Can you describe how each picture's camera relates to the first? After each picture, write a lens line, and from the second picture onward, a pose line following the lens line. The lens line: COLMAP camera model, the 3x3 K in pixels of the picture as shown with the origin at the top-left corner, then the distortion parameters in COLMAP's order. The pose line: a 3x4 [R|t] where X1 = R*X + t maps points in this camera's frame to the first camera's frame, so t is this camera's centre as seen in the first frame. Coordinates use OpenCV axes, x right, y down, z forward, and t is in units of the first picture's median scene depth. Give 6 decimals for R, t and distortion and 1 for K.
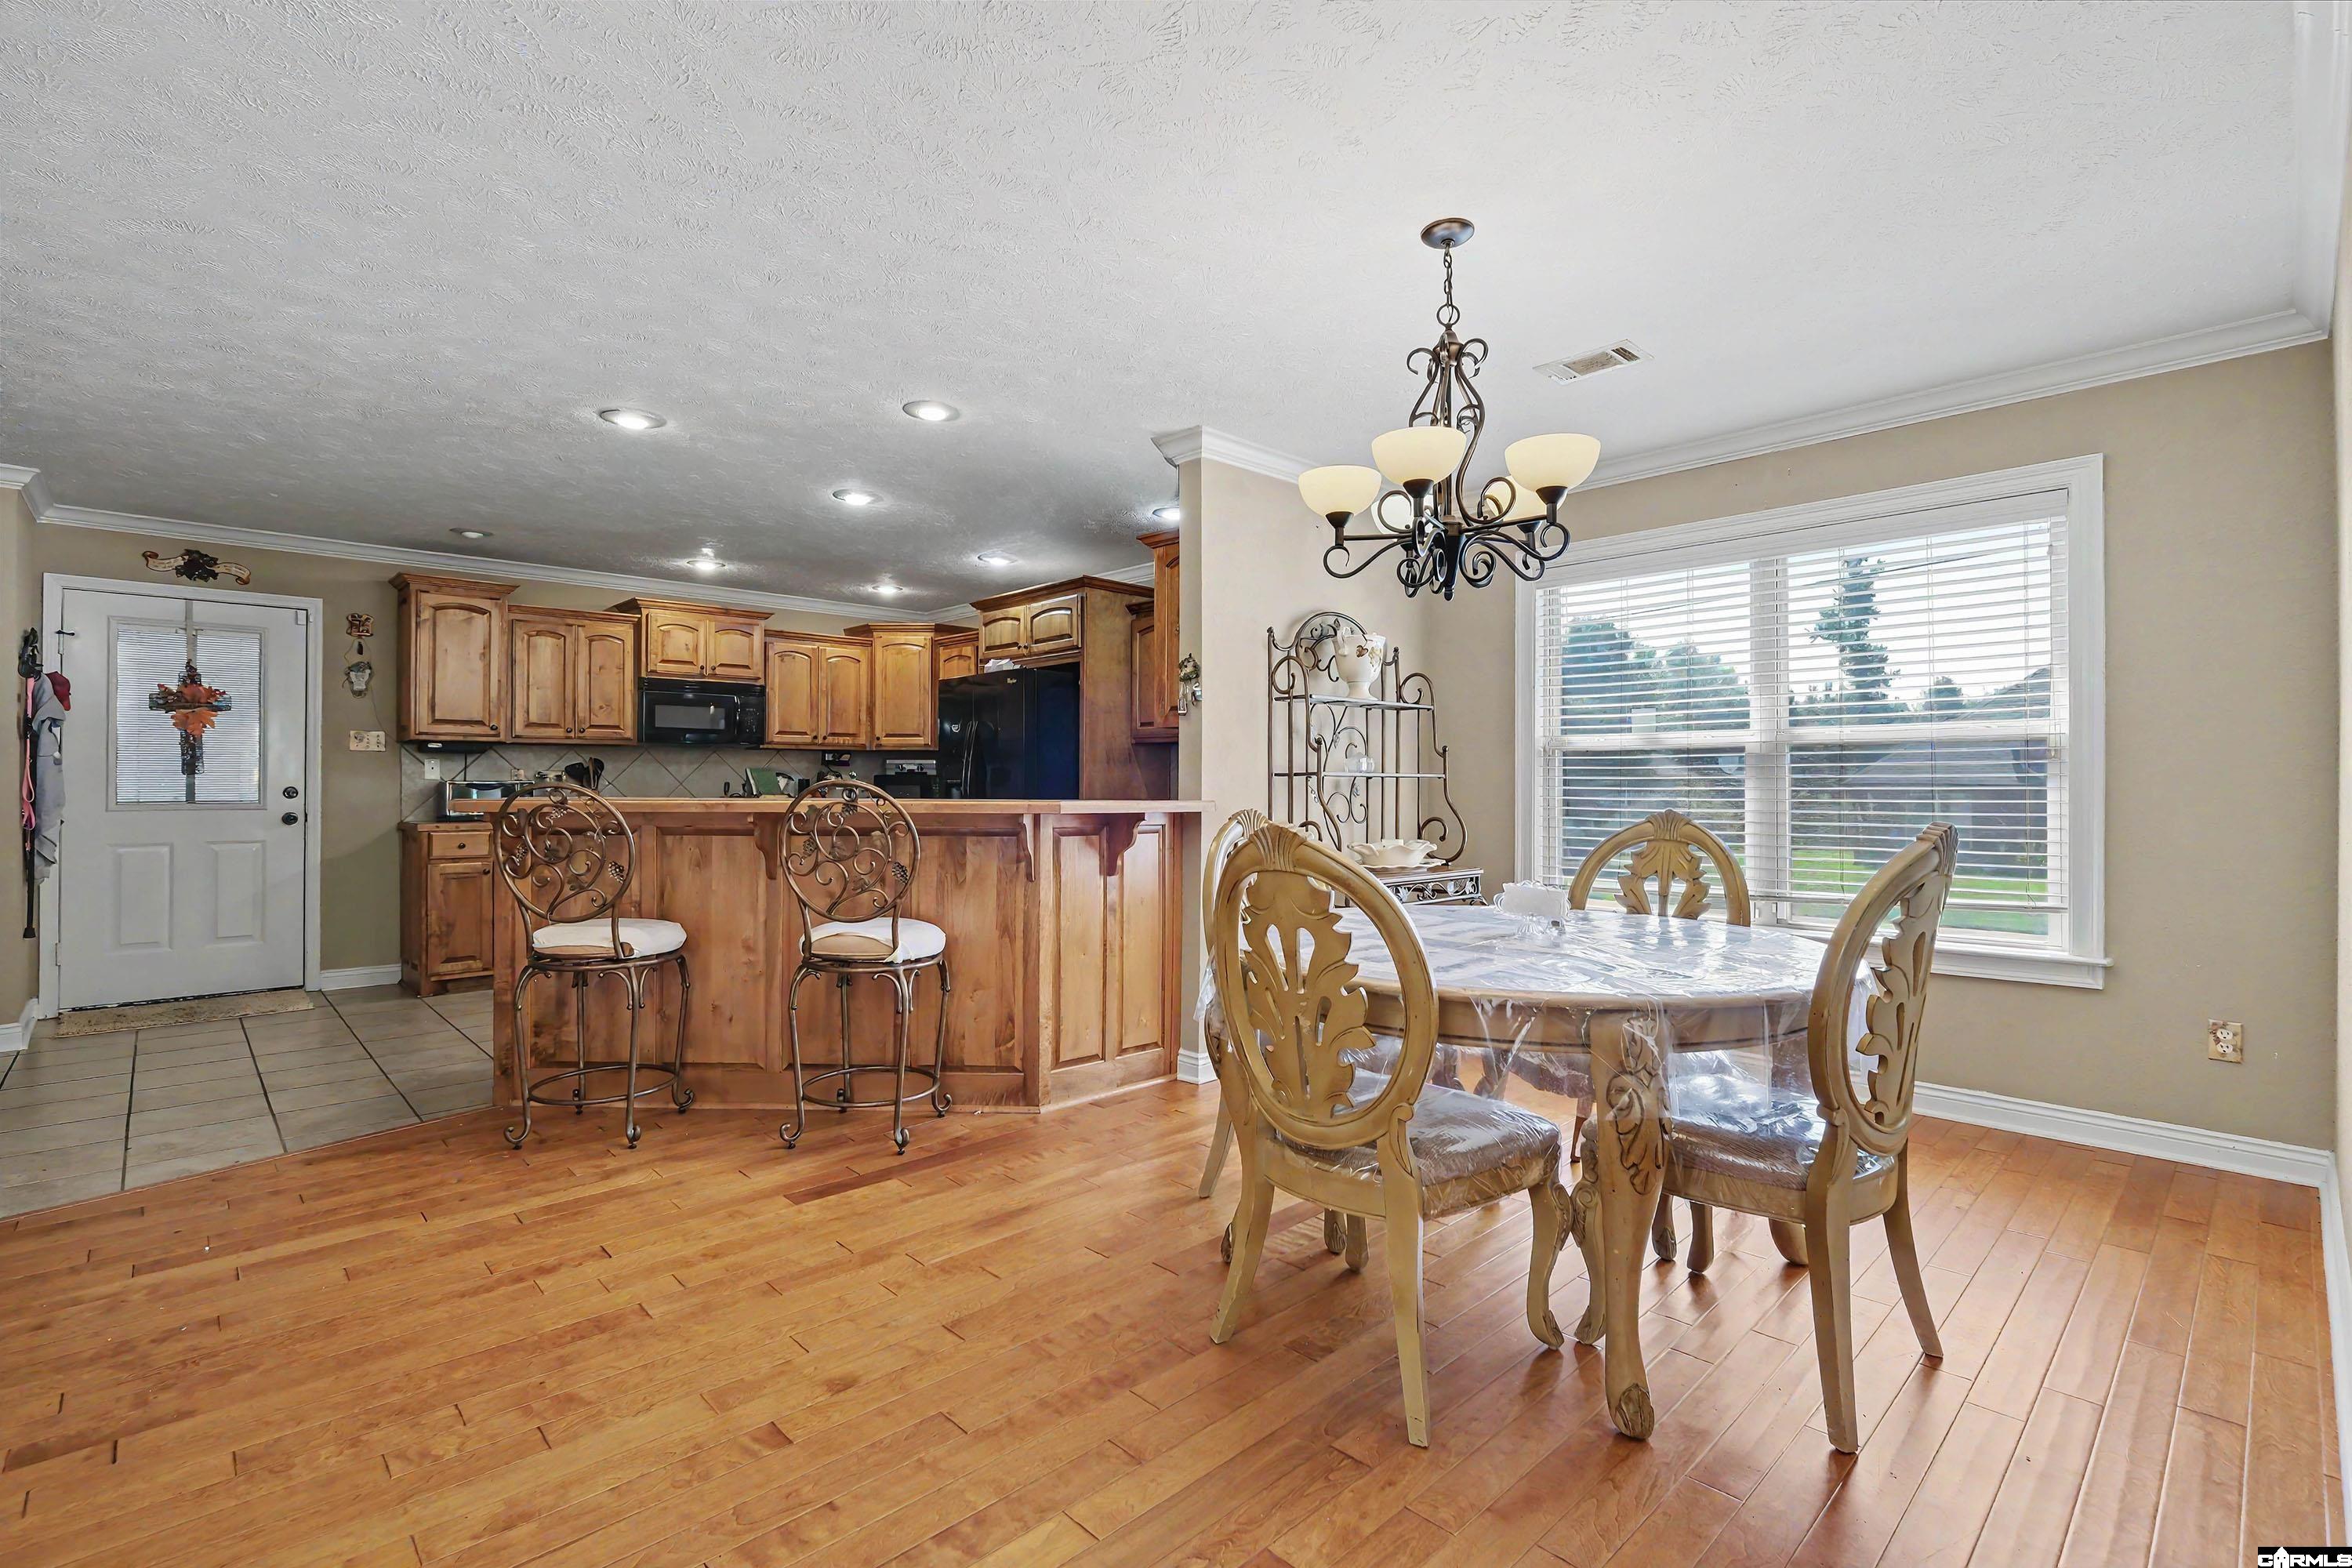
lens RADIAL K [[1051.8, 0, 1178.6], [0, 1051.8, 772.5], [0, 0, 1]] dist [-0.012357, 0.000053]
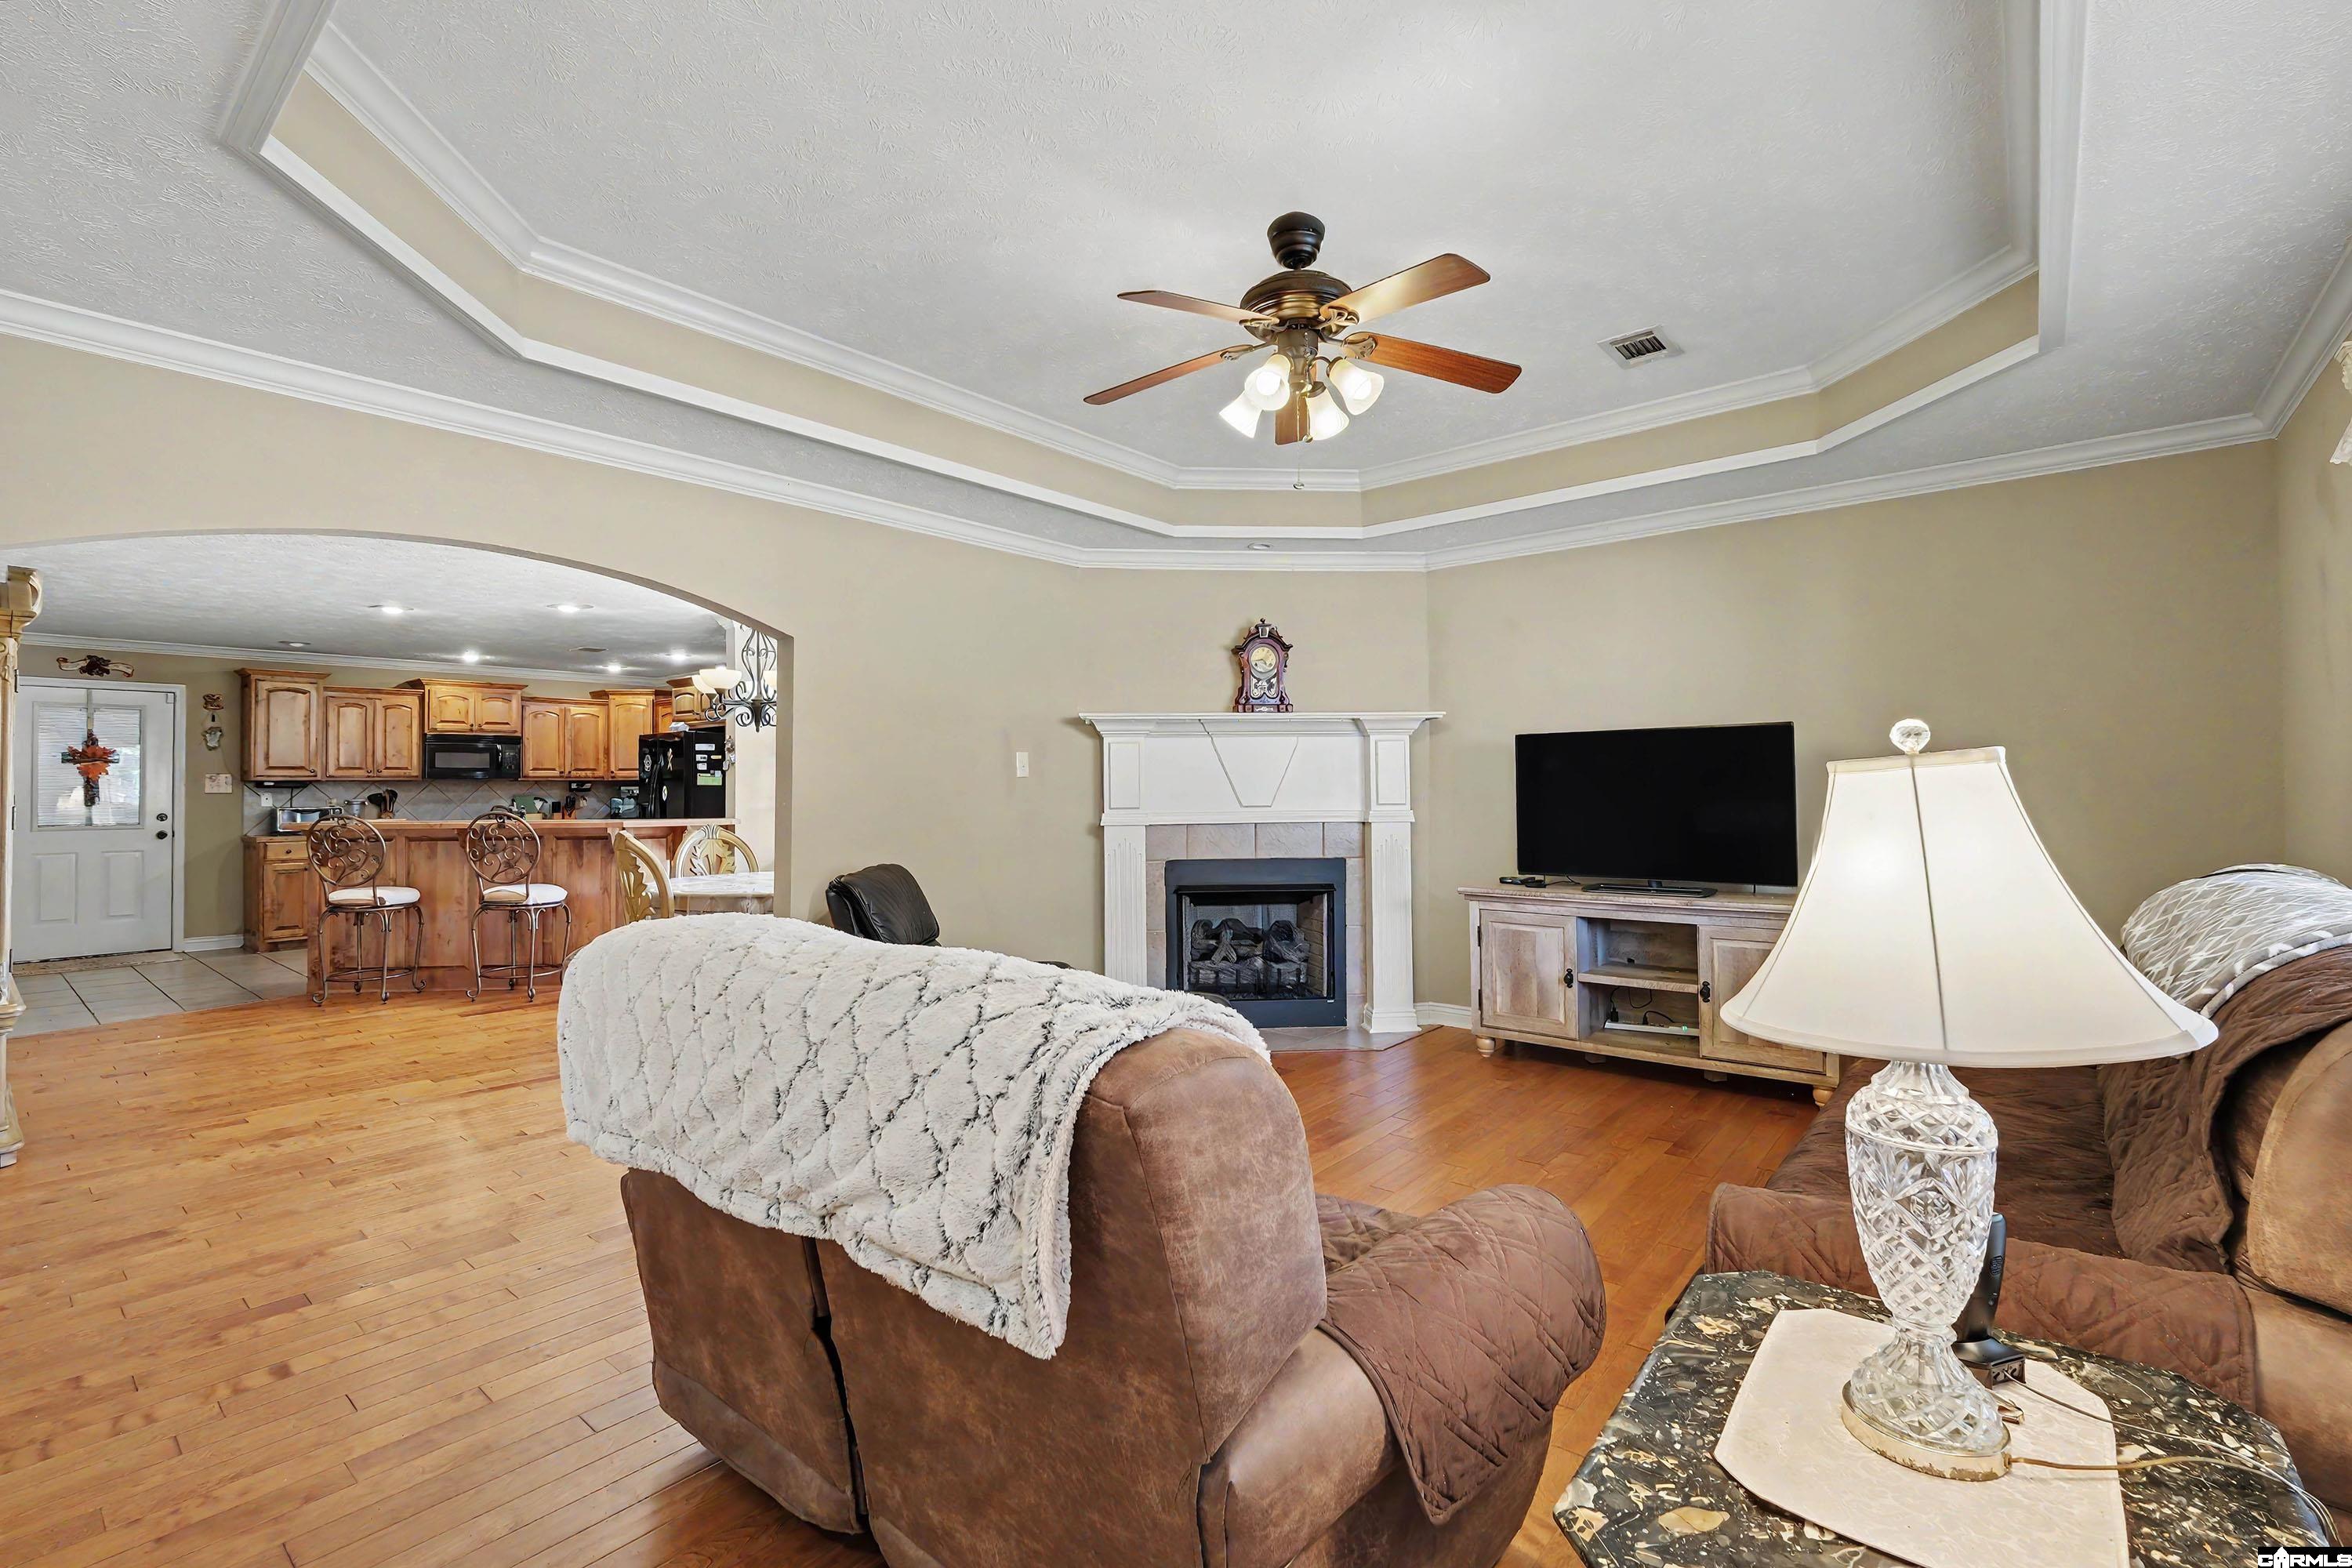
lens RADIAL K [[1029.5, 0, 1156.8], [0, 1029.5, 768.7], [0, 0, 1]] dist [-0.003734, 0.000201]
pose [[0.994902, -0.005711, 0.100681, 0.394360], [0.006618, 0.999940, -0.008676, -0.027017], [-0.100625, 0.009298, 0.994881, -0.575280]]
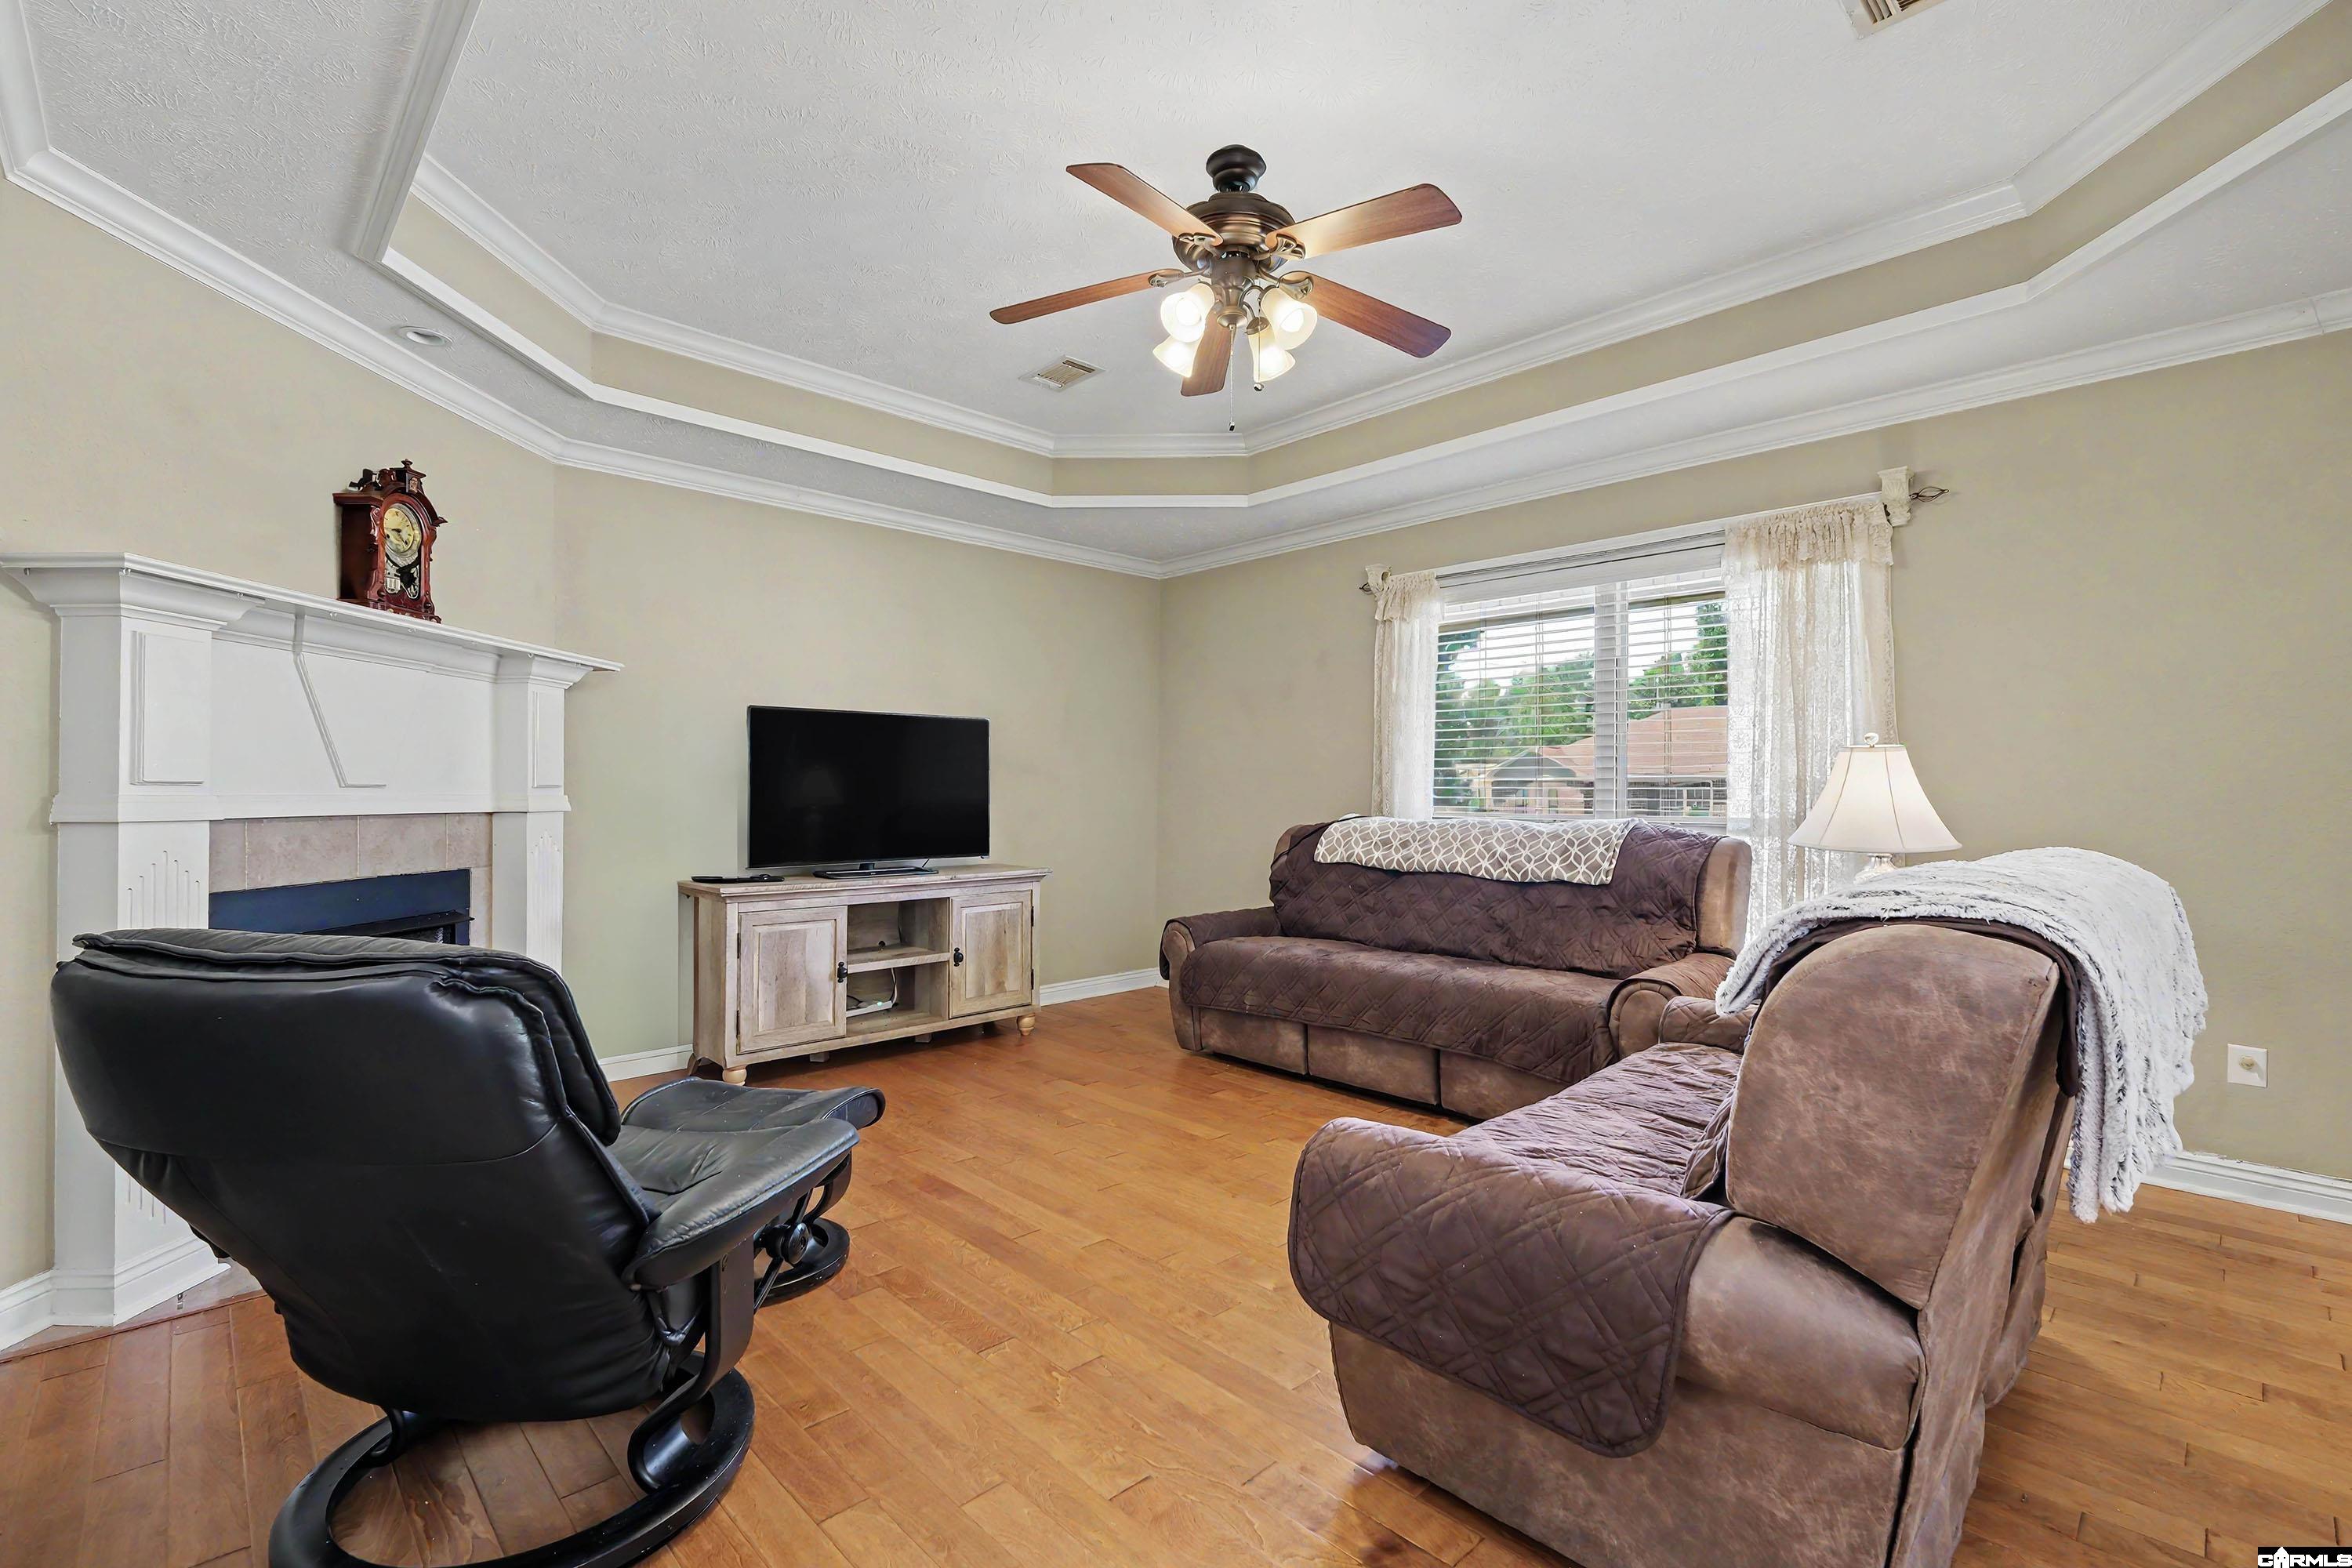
lens RADIAL K [[1029.5, 0, 1179.9], [0, 1029.5, 788.6], [0, 0, 1]] dist [-0.003734, 0.000201]
pose [[0.006284, 0.006345, 0.999960, 0.070338], [-0.015722, 0.999857, -0.006245, -0.003045], [-0.999857, -0.015682, 0.006383, -0.092525]]
